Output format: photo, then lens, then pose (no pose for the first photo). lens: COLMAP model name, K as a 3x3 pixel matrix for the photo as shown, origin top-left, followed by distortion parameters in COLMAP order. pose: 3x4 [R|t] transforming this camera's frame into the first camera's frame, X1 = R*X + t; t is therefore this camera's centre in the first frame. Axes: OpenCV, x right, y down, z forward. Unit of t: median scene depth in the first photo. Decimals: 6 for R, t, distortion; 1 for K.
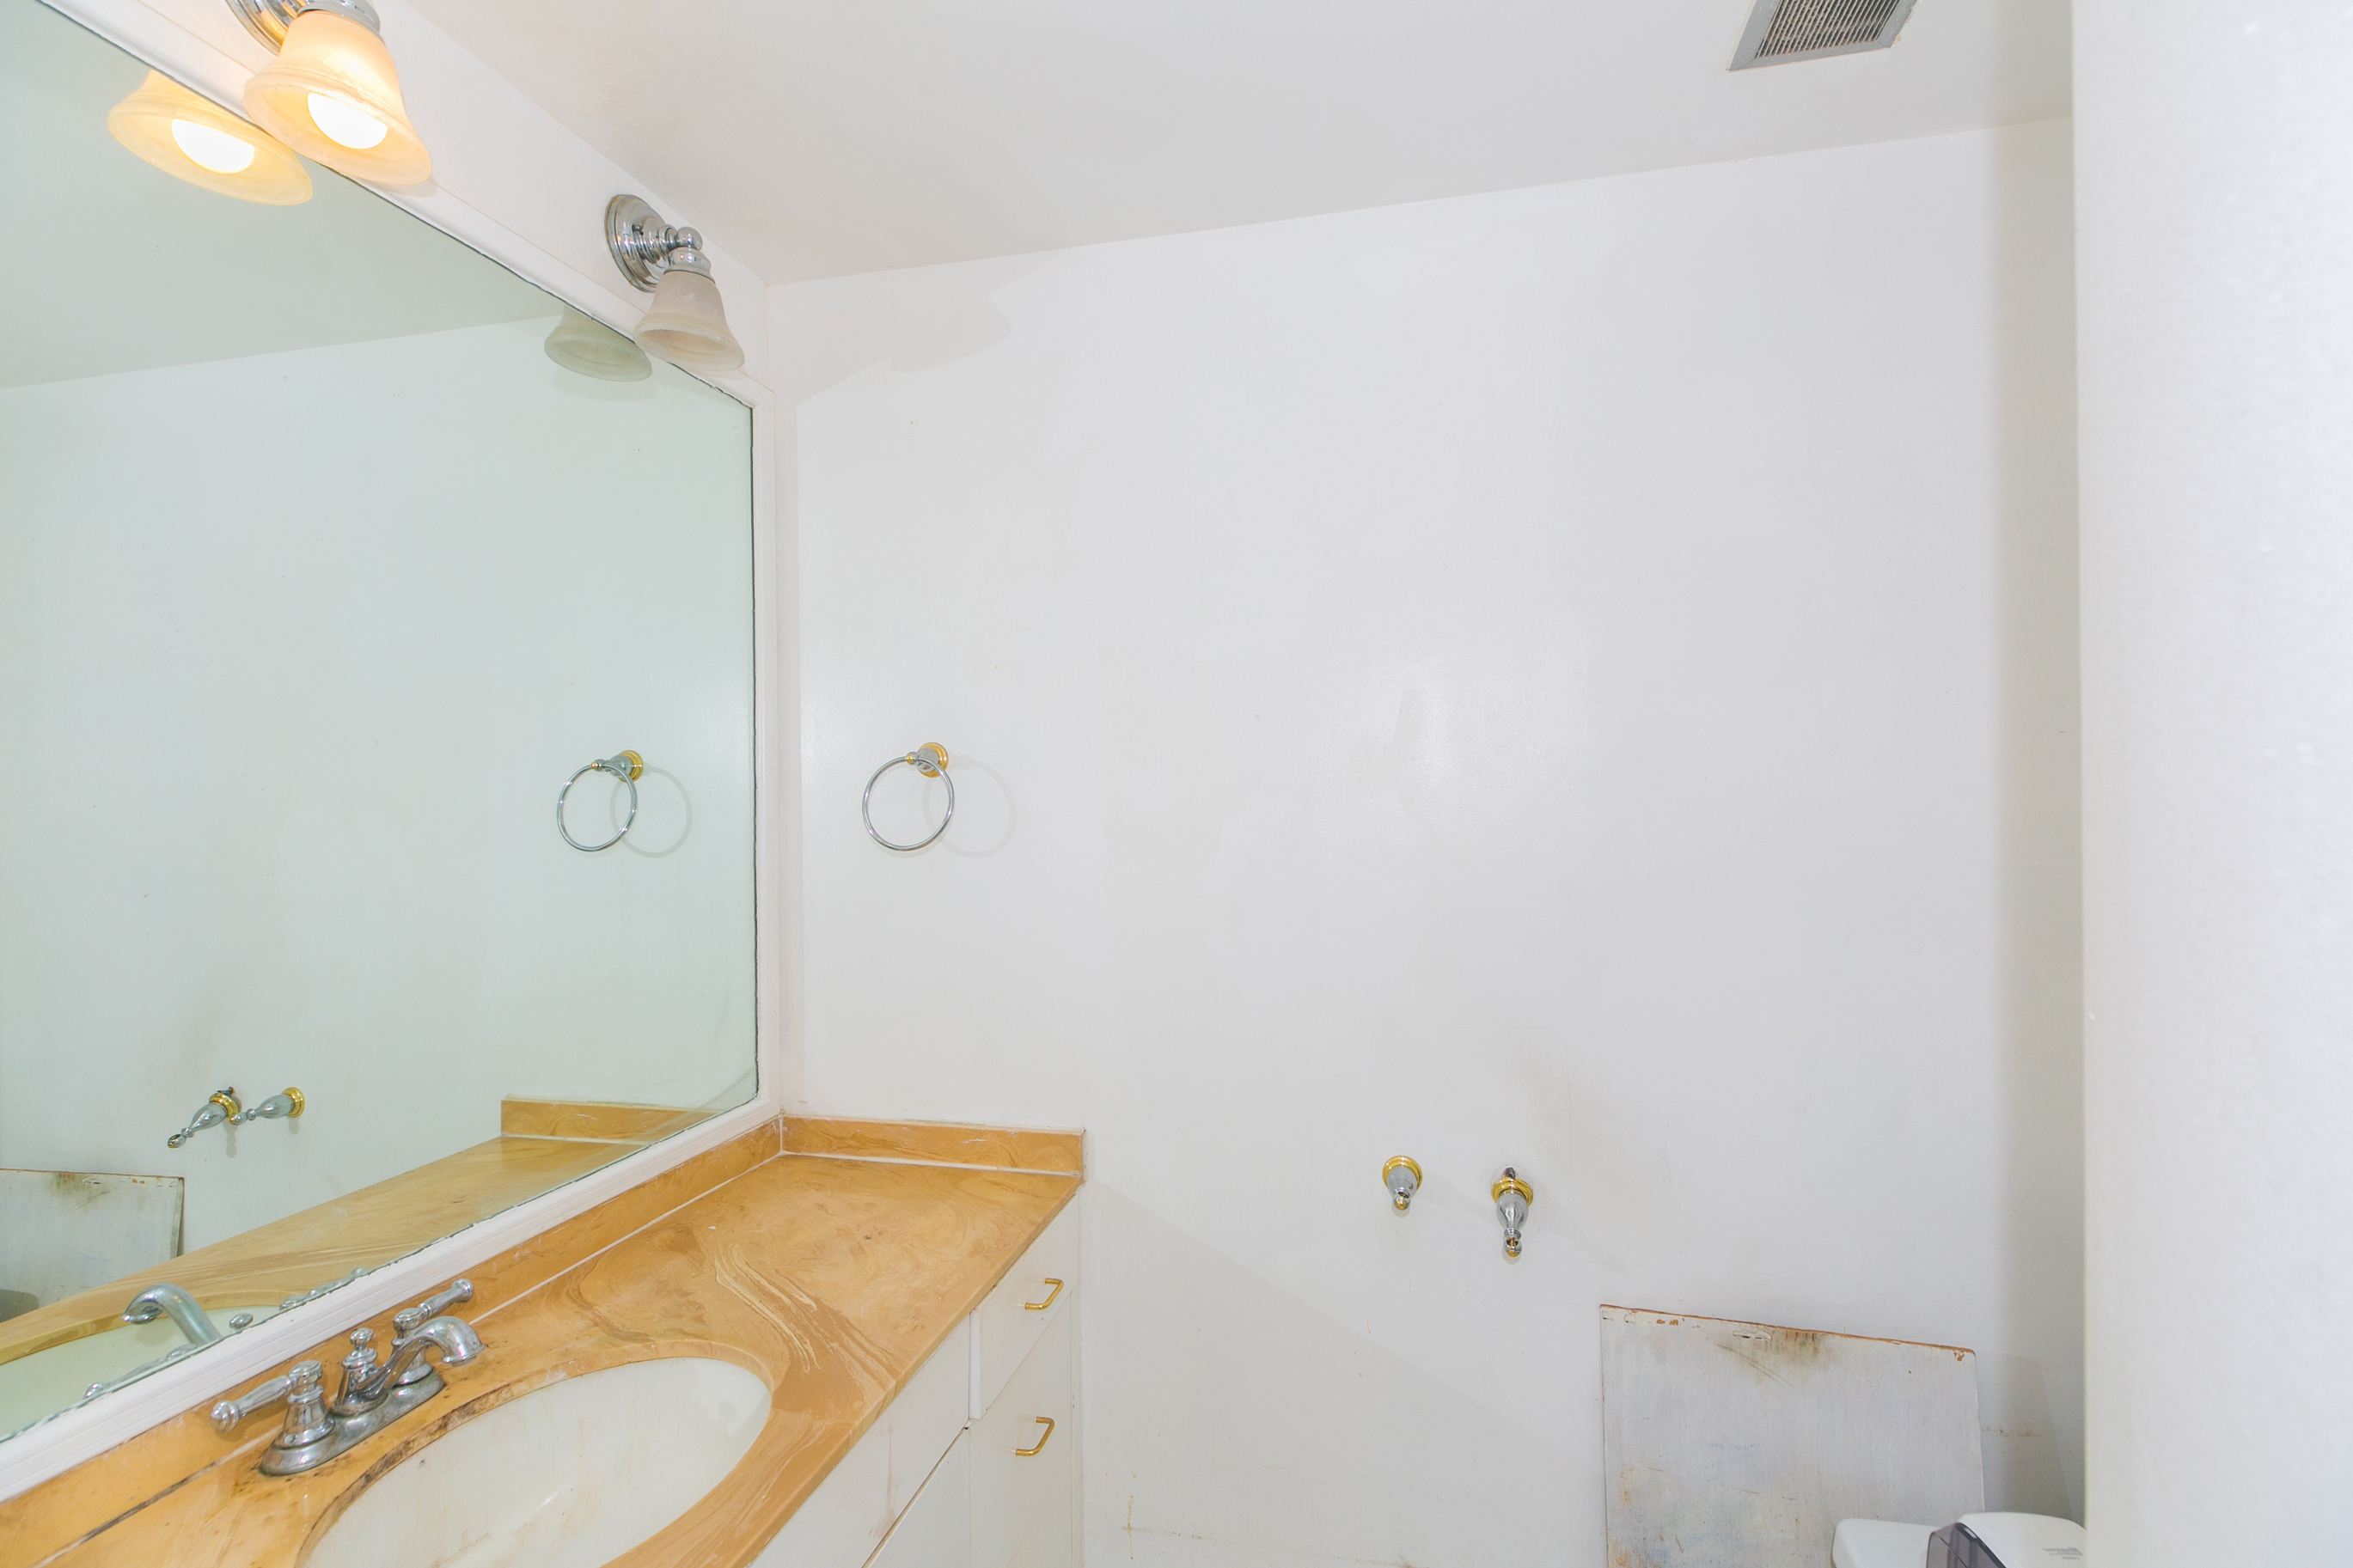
lens RADIAL K [[1065.1, 0, 1183.0], [0, 1065.1, 794.0], [0, 0, 1]] dist [0.003352, -0.002138]
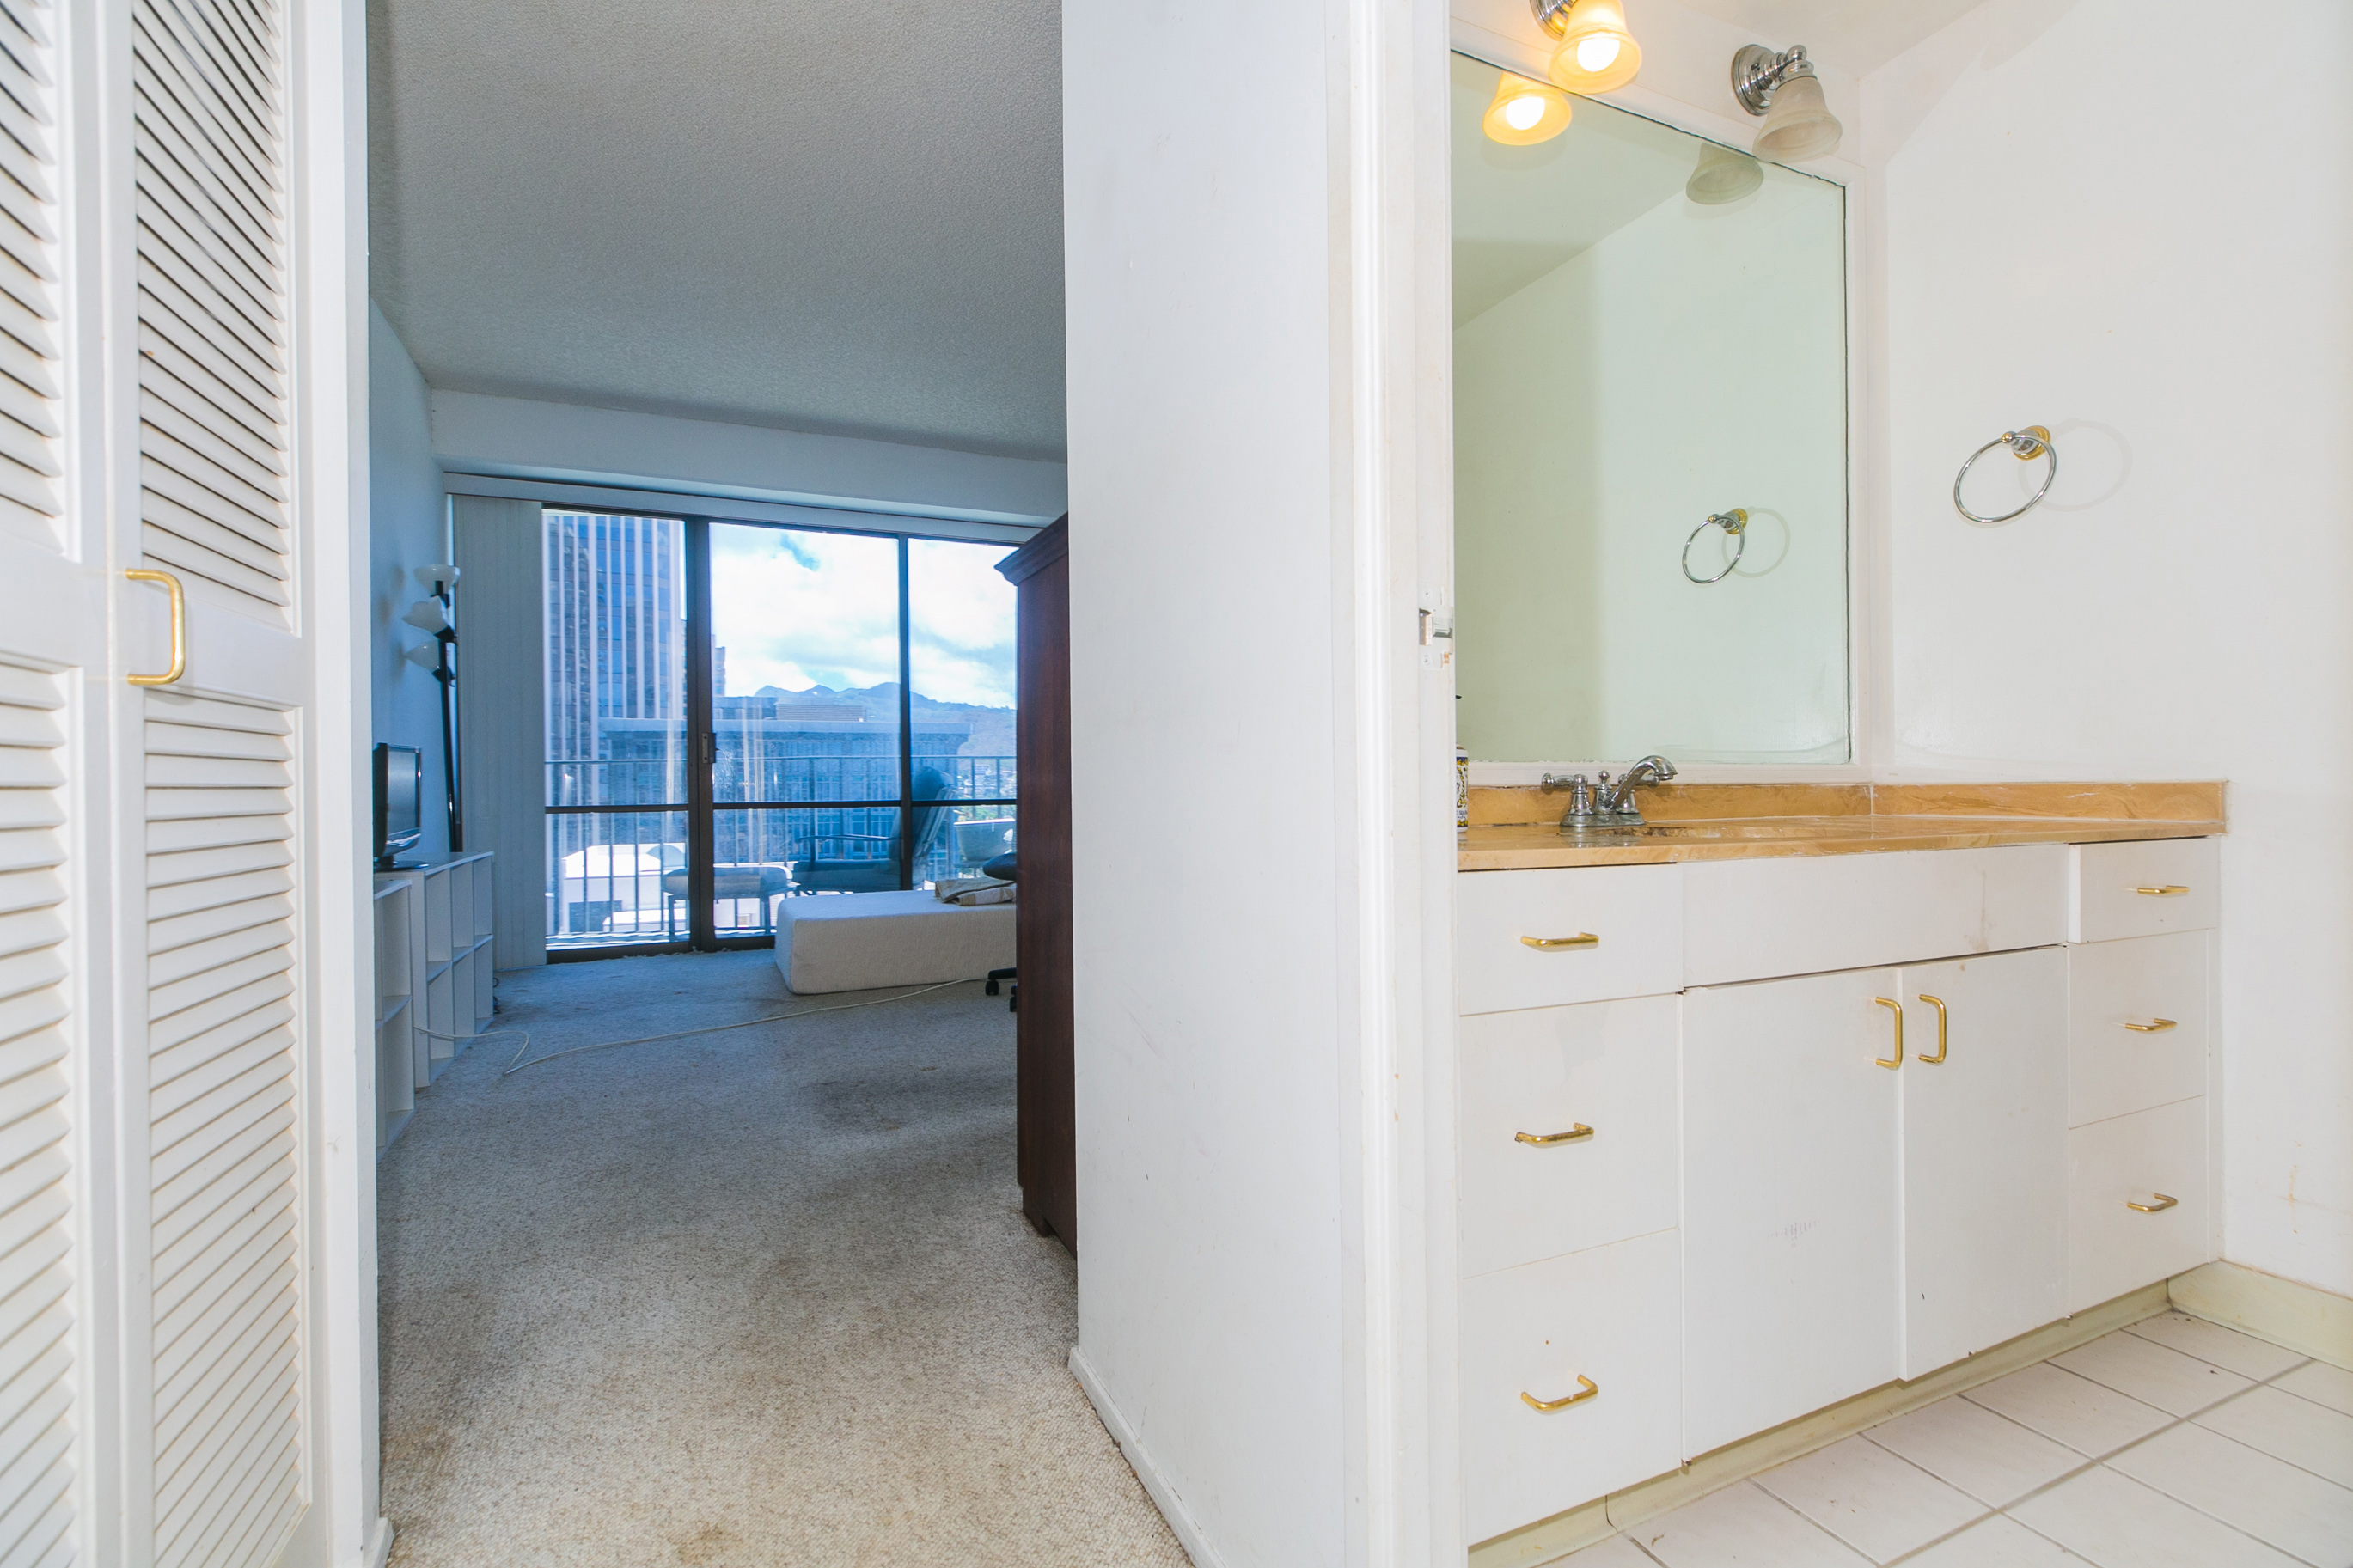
lens RADIAL K [[1065.1, 0, 1165.9], [0, 1065.1, 788.0], [0, 0, 1]] dist [0.003352, -0.002138]
pose [[0.597512, 0.003237, -0.801853, 0.124246], [0.007971, 0.999918, 0.009977, 0.351289], [0.801820, -0.012353, 0.597438, -0.402662]]
